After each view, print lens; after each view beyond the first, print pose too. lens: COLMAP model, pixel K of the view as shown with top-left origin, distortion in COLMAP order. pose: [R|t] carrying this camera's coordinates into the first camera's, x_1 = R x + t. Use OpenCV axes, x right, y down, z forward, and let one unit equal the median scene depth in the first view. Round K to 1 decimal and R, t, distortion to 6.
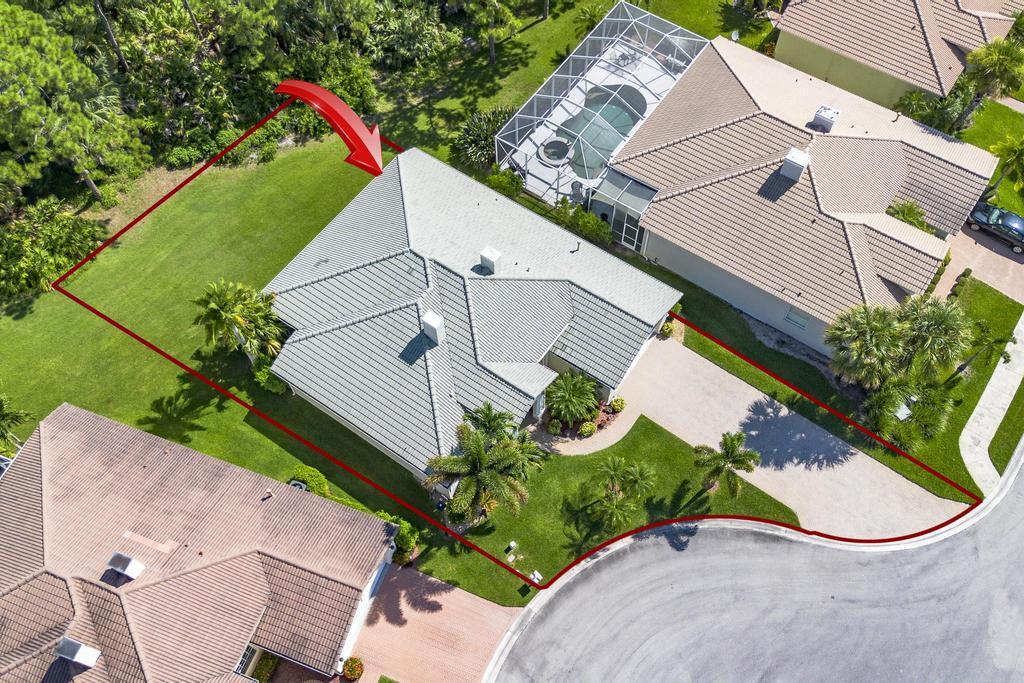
lens RADIAL K [[863.8, 0, 512.9], [0, 863.8, 336.2], [0, 0, 1]] dist [0.062147, -0.058159]
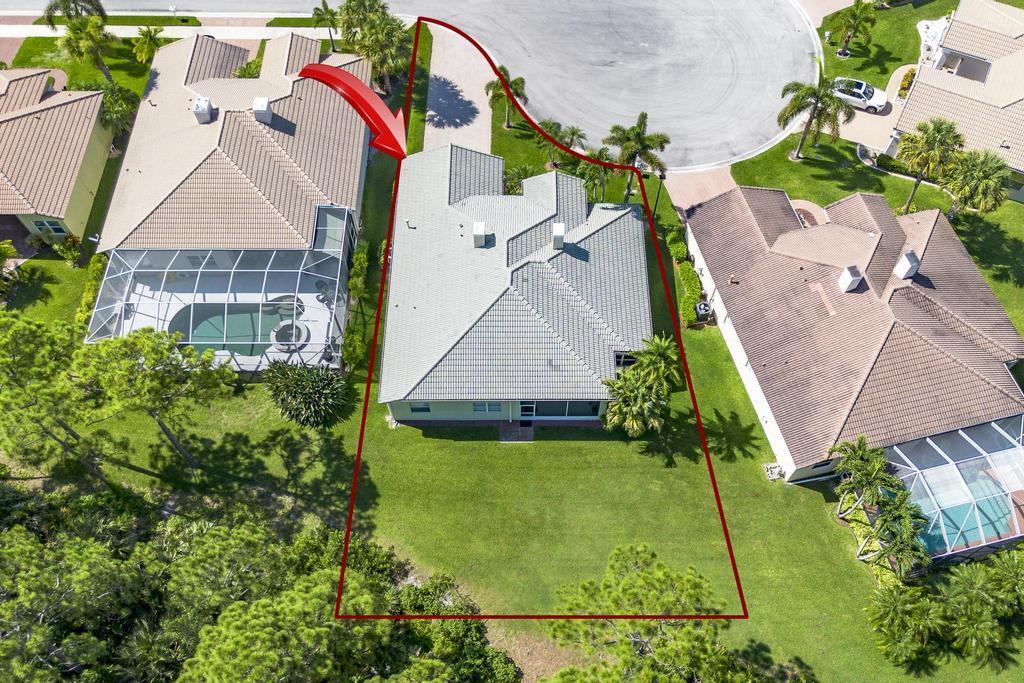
lens RADIAL K [[863.8, 0, 512.8], [0, 863.8, 342.5], [0, 0, 1]] dist [0.062147, -0.058159]
pose [[-0.570330, -0.704591, 0.422226, -0.615580], [0.719139, -0.179905, 0.671173, -0.824093], [-0.396942, 0.686429, 0.609305, 0.348728]]
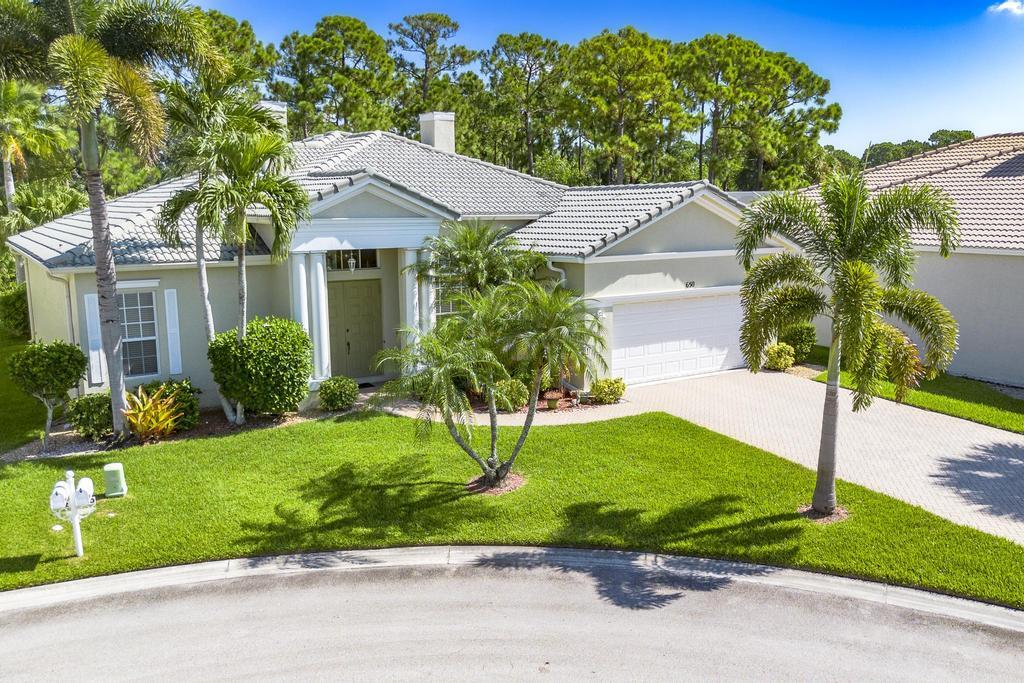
lens RADIAL K [[863.8, 0, 532.1], [0, 863.8, 339.0], [0, 0, 1]] dist [0.062147, -0.058159]
pose [[0.932715, 0.074552, -0.352823, 0.227701], [-0.318724, 0.628111, -0.709853, 0.353658], [0.168691, 0.774544, 0.609610, 0.732377]]
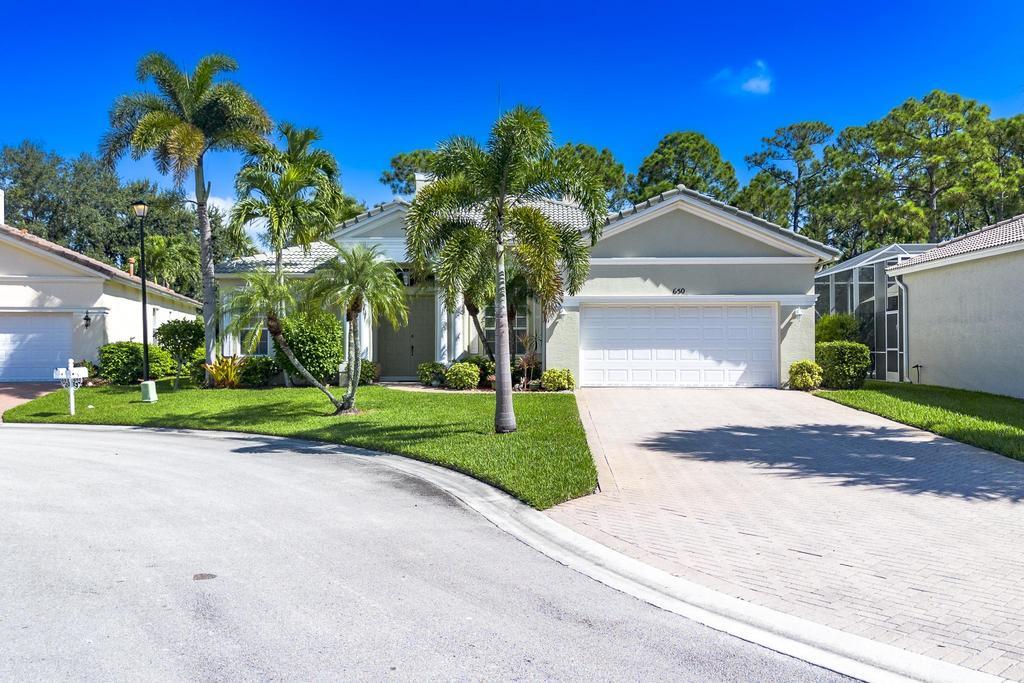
lens RADIAL K [[863.8, 0, 512.1], [0, 863.8, 335.4], [0, 0, 1]] dist [0.062147, -0.058159]
pose [[0.541352, 0.006975, -0.840767, 0.462188], [-0.730849, 0.498287, -0.466444, 0.277667], [0.415690, 0.866984, 0.274846, 0.853346]]
